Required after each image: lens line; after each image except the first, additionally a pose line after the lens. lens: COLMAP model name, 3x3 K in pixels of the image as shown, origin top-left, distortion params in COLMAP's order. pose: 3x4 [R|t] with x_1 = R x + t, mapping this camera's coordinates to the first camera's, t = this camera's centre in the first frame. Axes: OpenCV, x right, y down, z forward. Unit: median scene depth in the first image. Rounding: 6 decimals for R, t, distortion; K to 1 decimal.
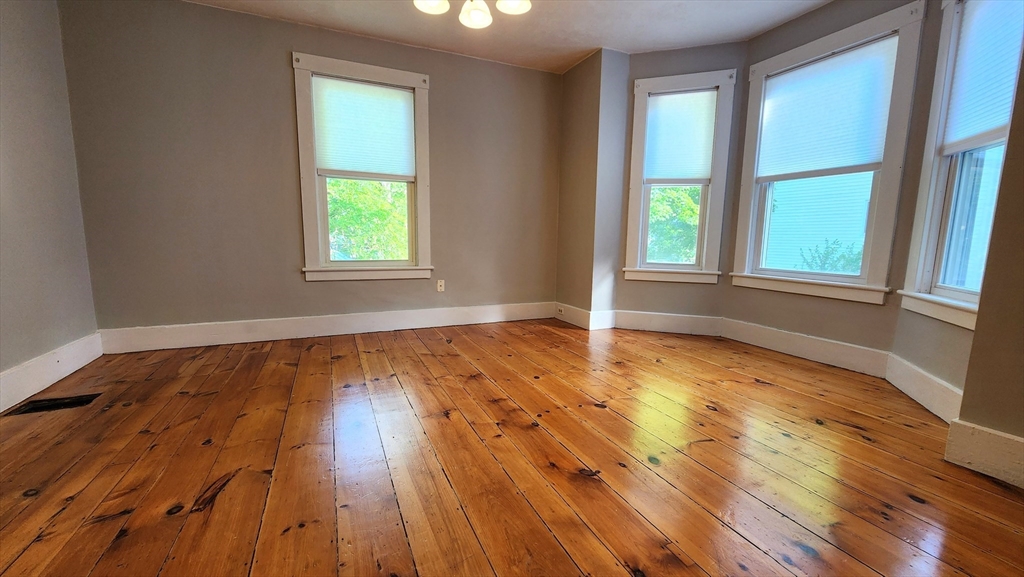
lens RADIAL K [[413.9, 0, 508.2], [0, 413.9, 290.4], [0, 0, 1]] dist [-0.000776, -0.000416]
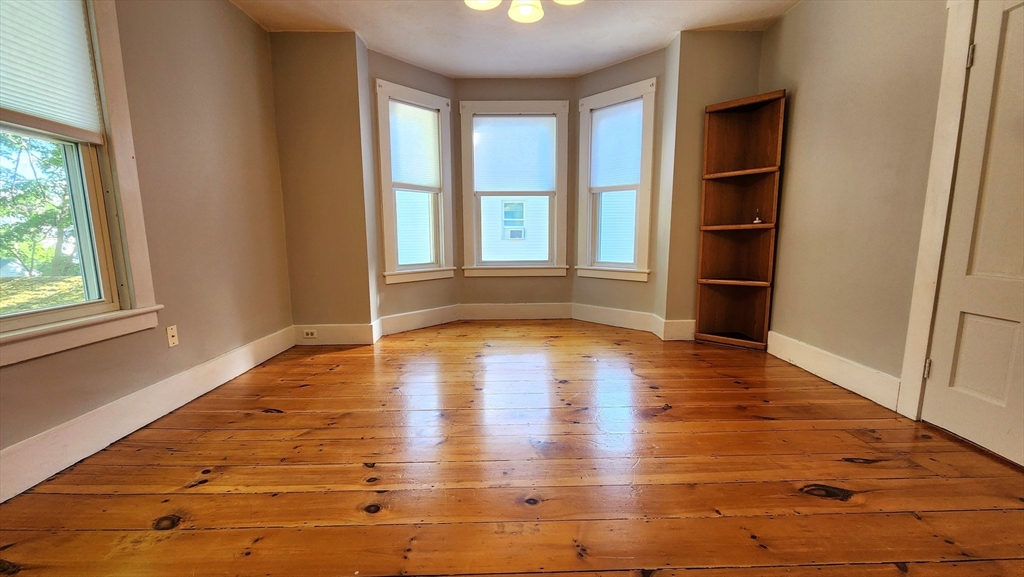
lens RADIAL K [[413.9, 0, 513.2], [0, 413.9, 293.7], [0, 0, 1]] dist [-0.000776, -0.000416]
pose [[0.392989, -0.149275, 0.907346, -0.557910], [0.134334, 0.985469, 0.103945, -0.074828], [-0.909678, 0.081038, 0.407331, 0.380646]]
